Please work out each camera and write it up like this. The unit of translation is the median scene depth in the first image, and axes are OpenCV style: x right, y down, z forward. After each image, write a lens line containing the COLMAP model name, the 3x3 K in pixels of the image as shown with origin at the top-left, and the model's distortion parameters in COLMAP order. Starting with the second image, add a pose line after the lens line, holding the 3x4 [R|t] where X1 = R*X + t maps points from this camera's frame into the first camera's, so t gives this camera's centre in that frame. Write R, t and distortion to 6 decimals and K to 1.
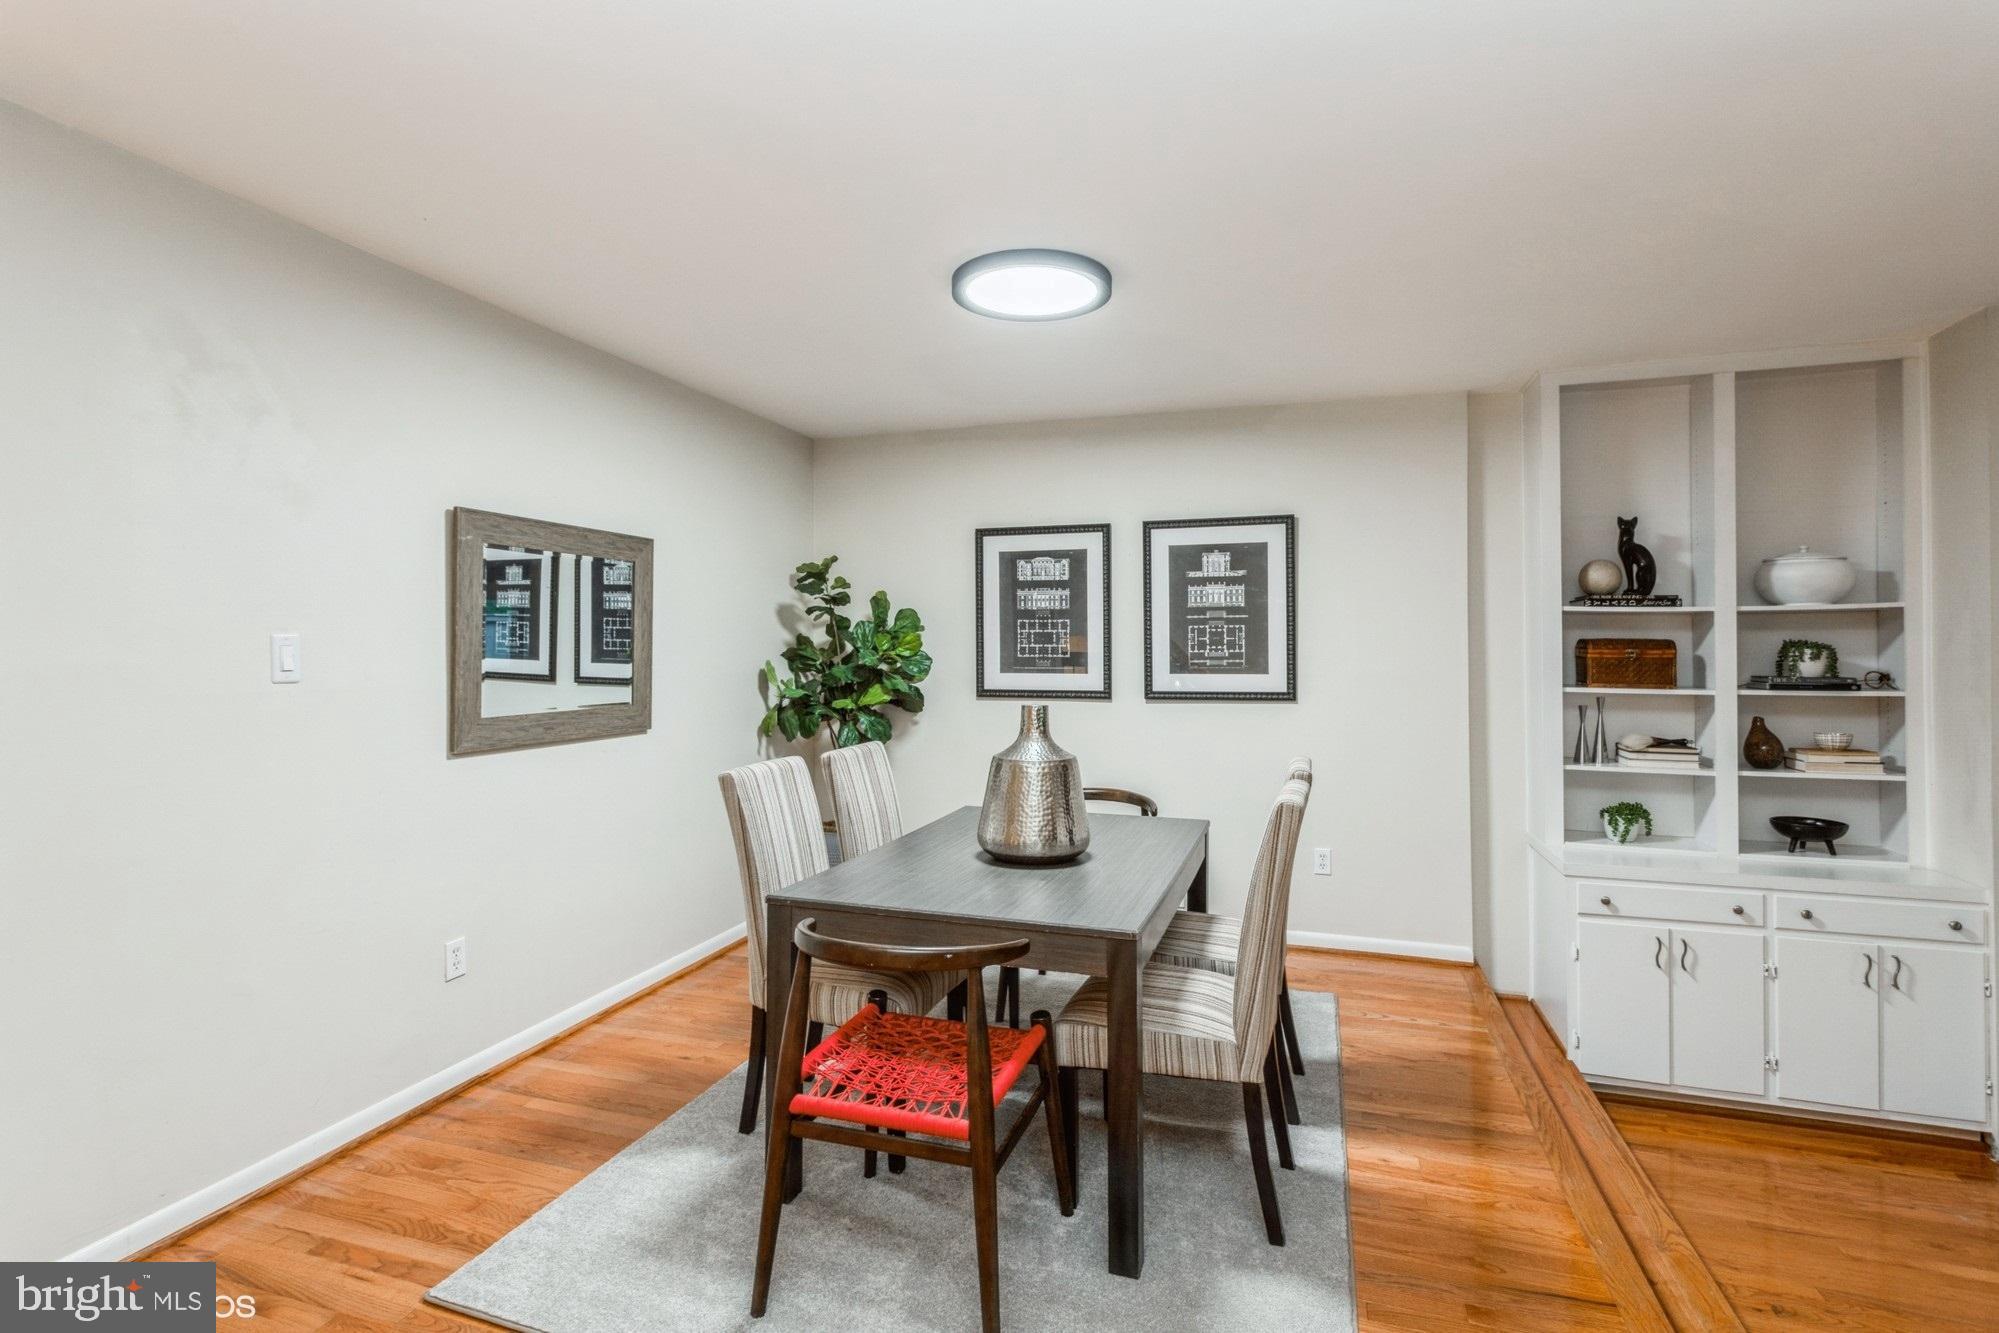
lens RADIAL K [[941.2, 0, 982.5], [0, 941.2, 651.3], [0, 0, 1]] dist [0.003121, -0.000532]
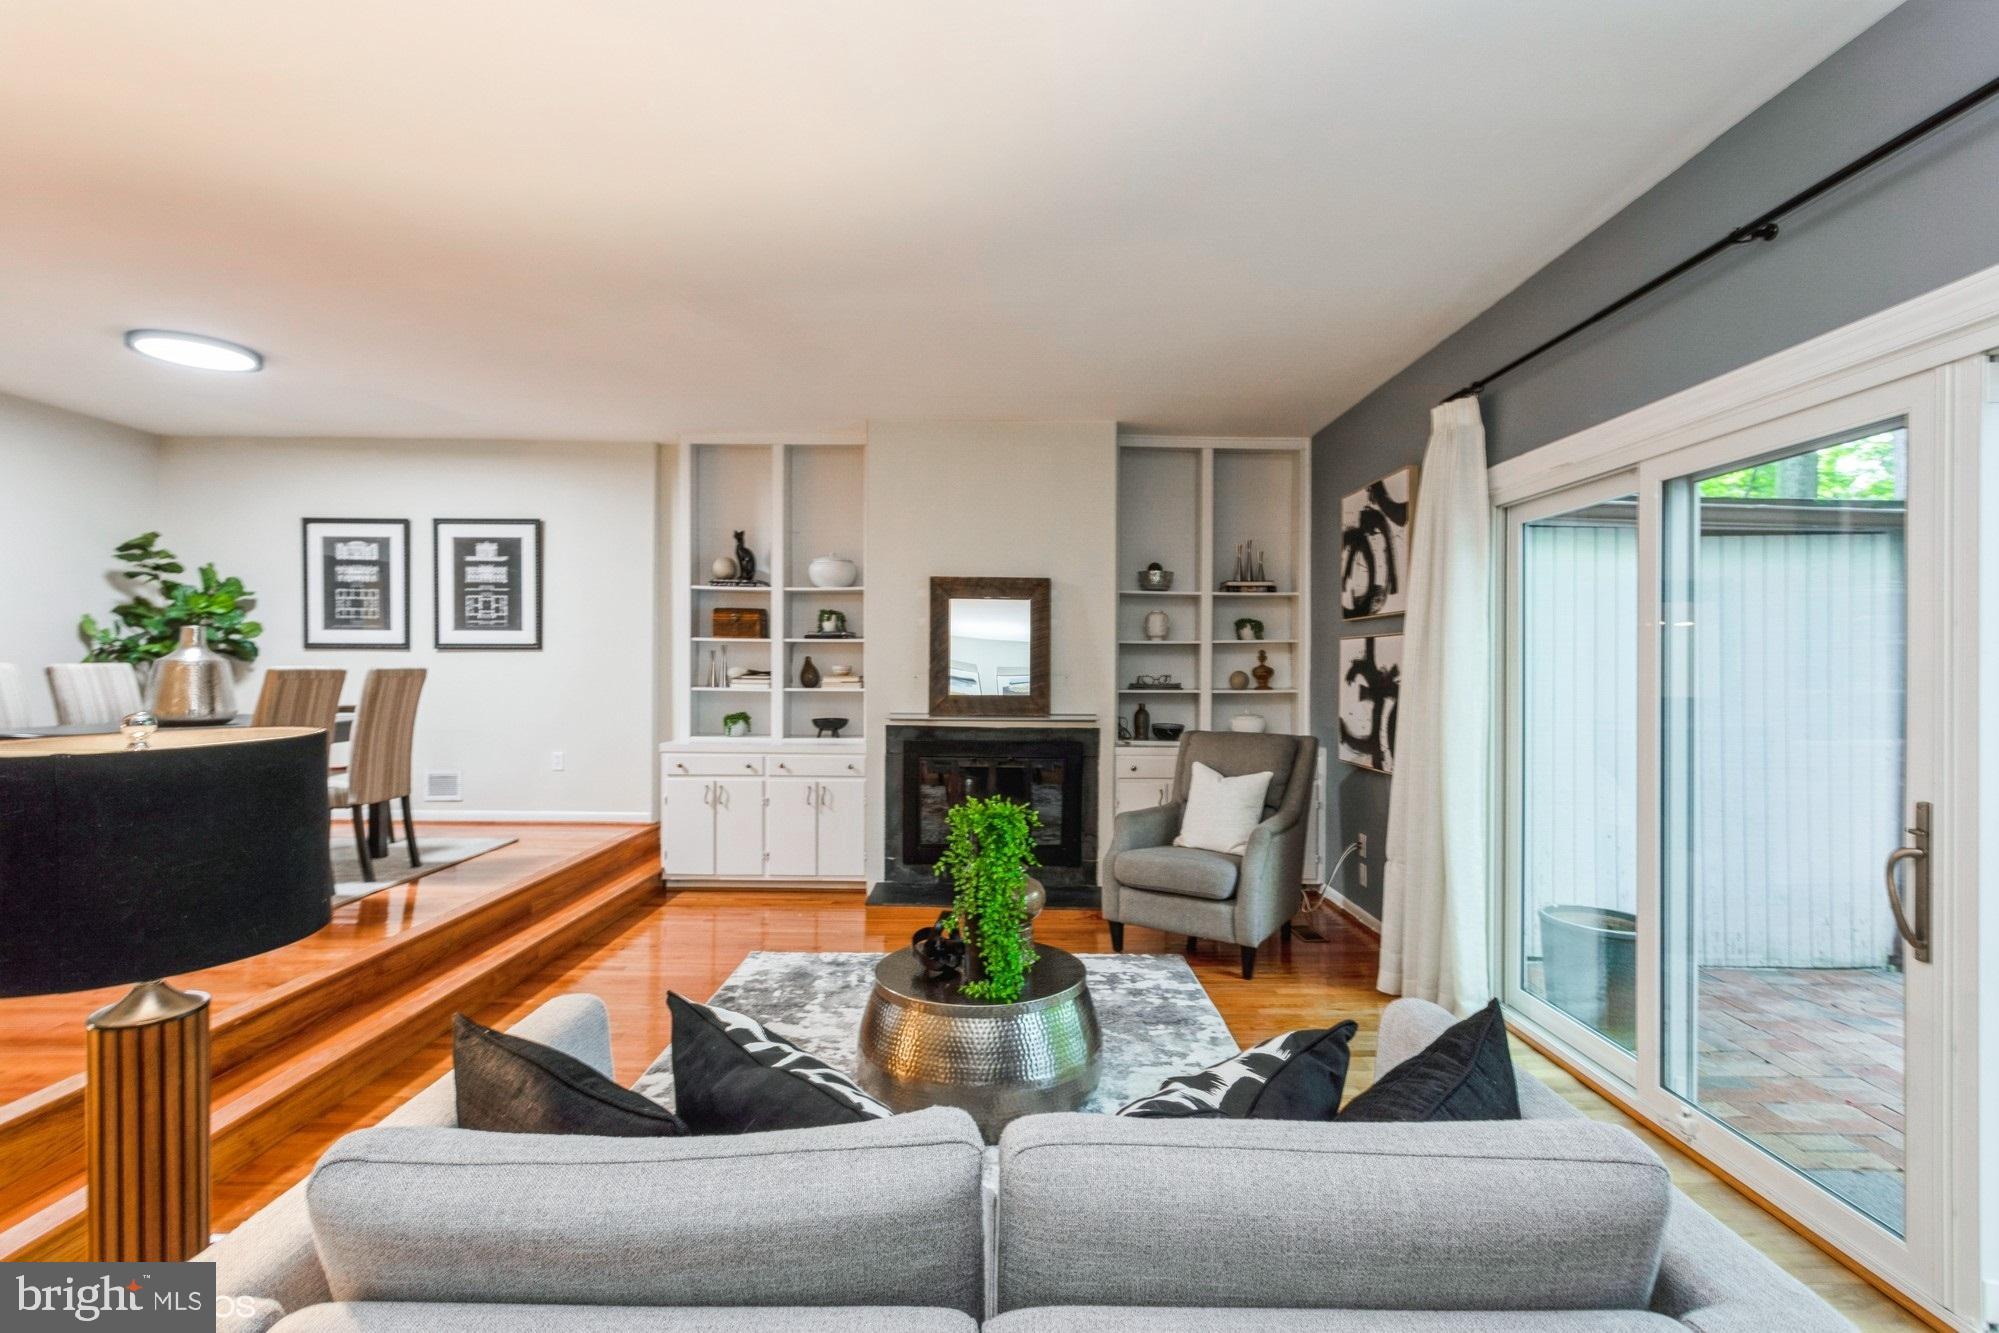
lens RADIAL K [[941.2, 0, 1010.6], [0, 941.2, 680.3], [0, 0, 1]] dist [0.003121, -0.000532]
pose [[0.951558, 0.004159, 0.307443, 0.556717], [-0.006000, 0.999969, 0.005043, 0.085300], [-0.307412, -0.006644, 0.951553, -0.558796]]
